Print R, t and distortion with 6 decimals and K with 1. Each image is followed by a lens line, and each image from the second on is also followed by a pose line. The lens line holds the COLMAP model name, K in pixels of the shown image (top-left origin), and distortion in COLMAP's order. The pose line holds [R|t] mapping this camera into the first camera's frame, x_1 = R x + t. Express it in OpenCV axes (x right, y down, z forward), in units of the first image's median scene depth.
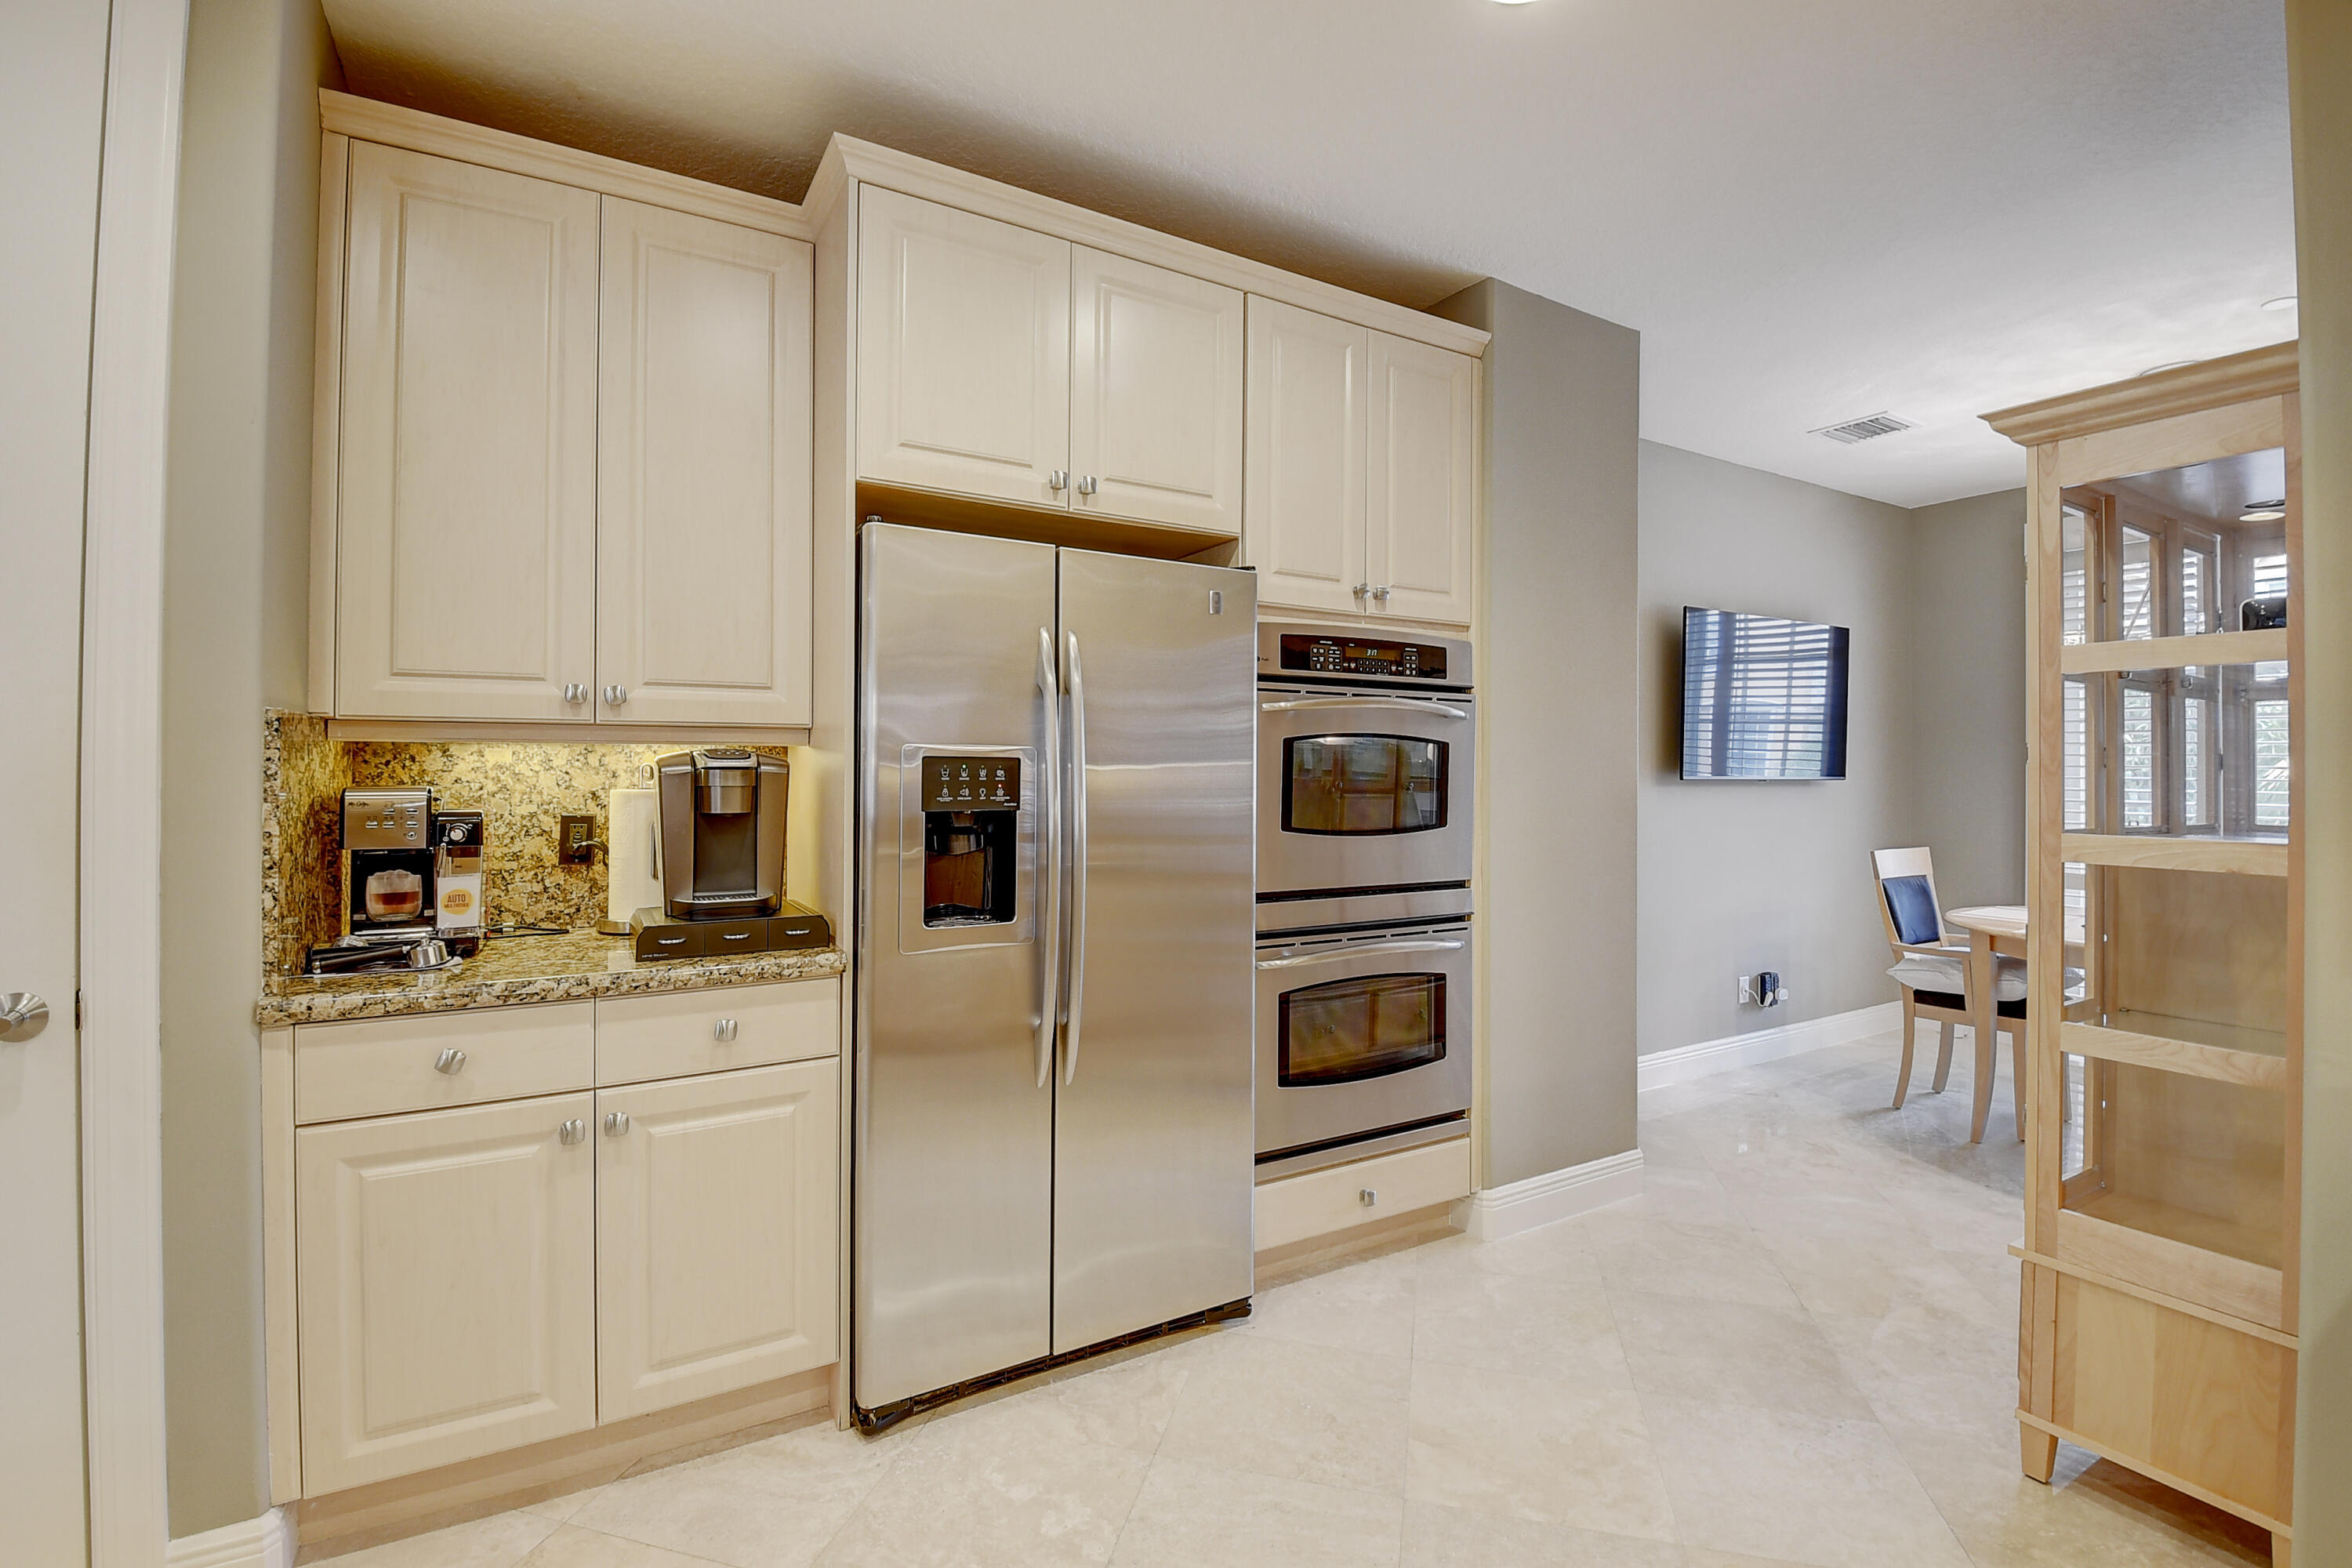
lens RADIAL K [[1068.1, 0, 1183.0], [0, 1068.1, 740.2], [0, 0, 1]] dist [-0.000193, -0.000077]
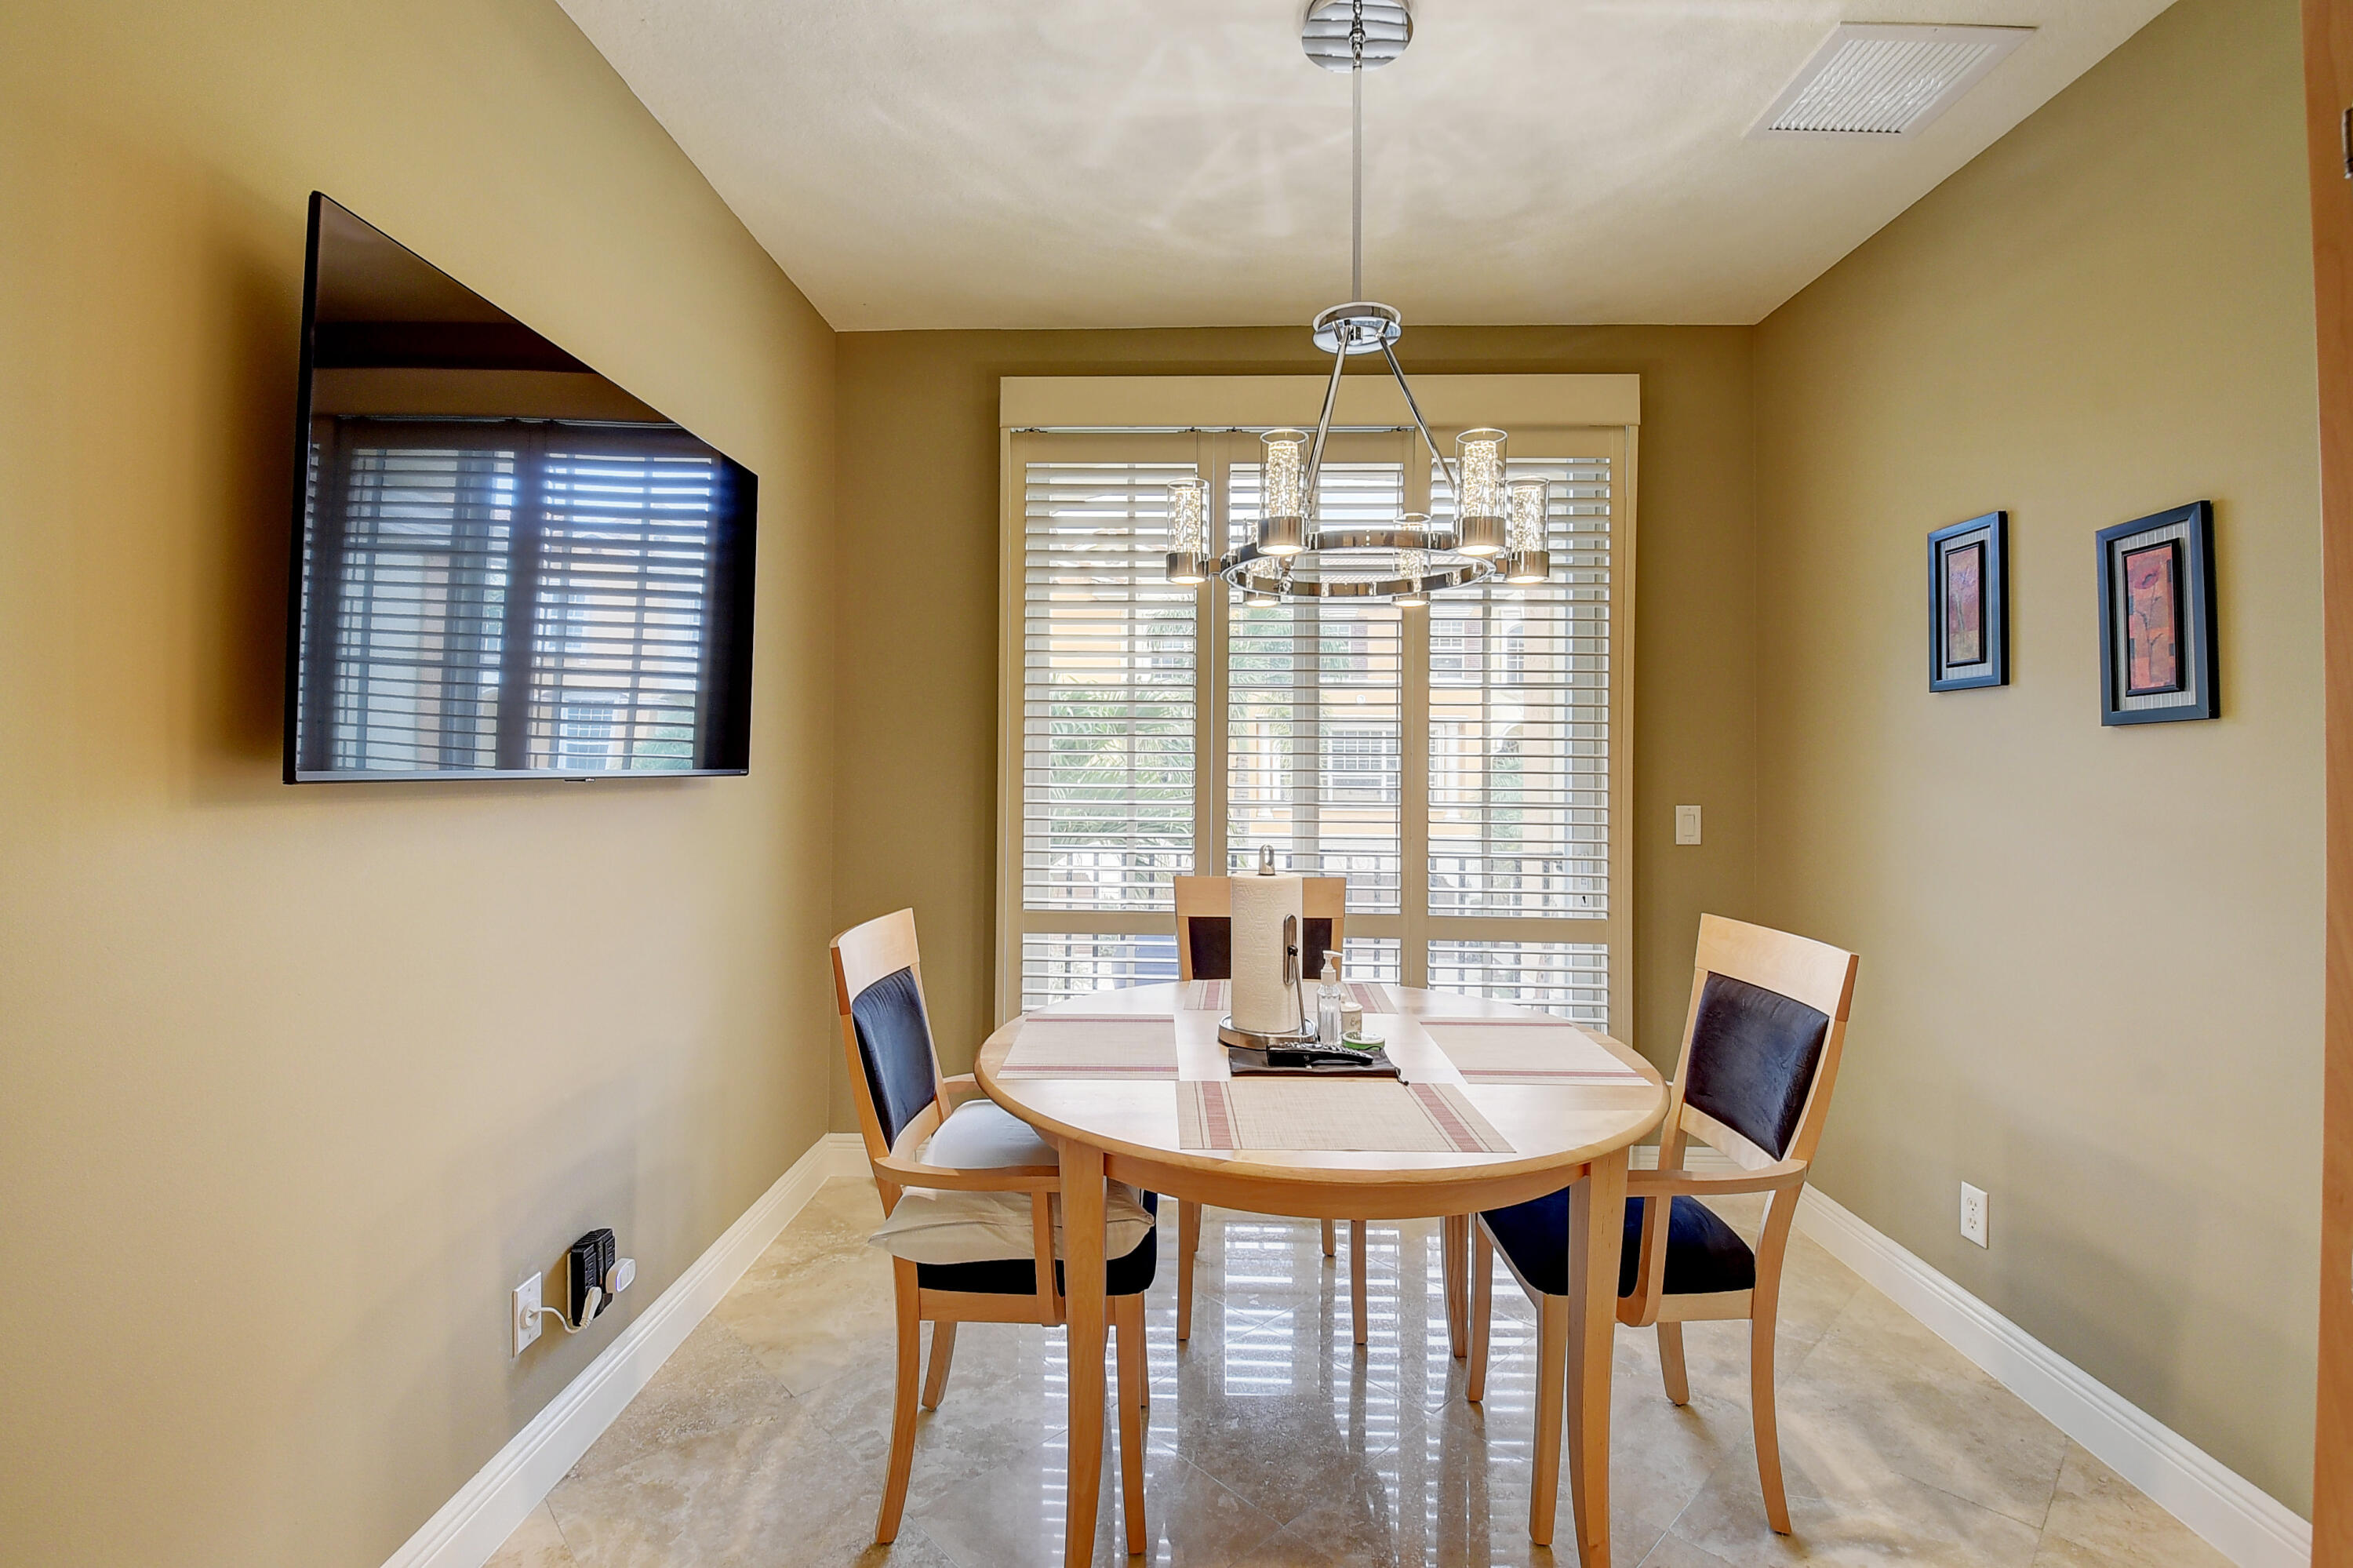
lens RADIAL K [[1030.6, 0, 1170.7], [0, 1030.6, 758.9], [0, 0, 1]] dist [0.003065, -0.021041]
pose [[0.544292, -0.004574, 0.838884, 0.339155], [-0.014587, 0.999782, 0.014915, 0.020587], [-0.838769, -0.020355, 0.544107, 0.601014]]
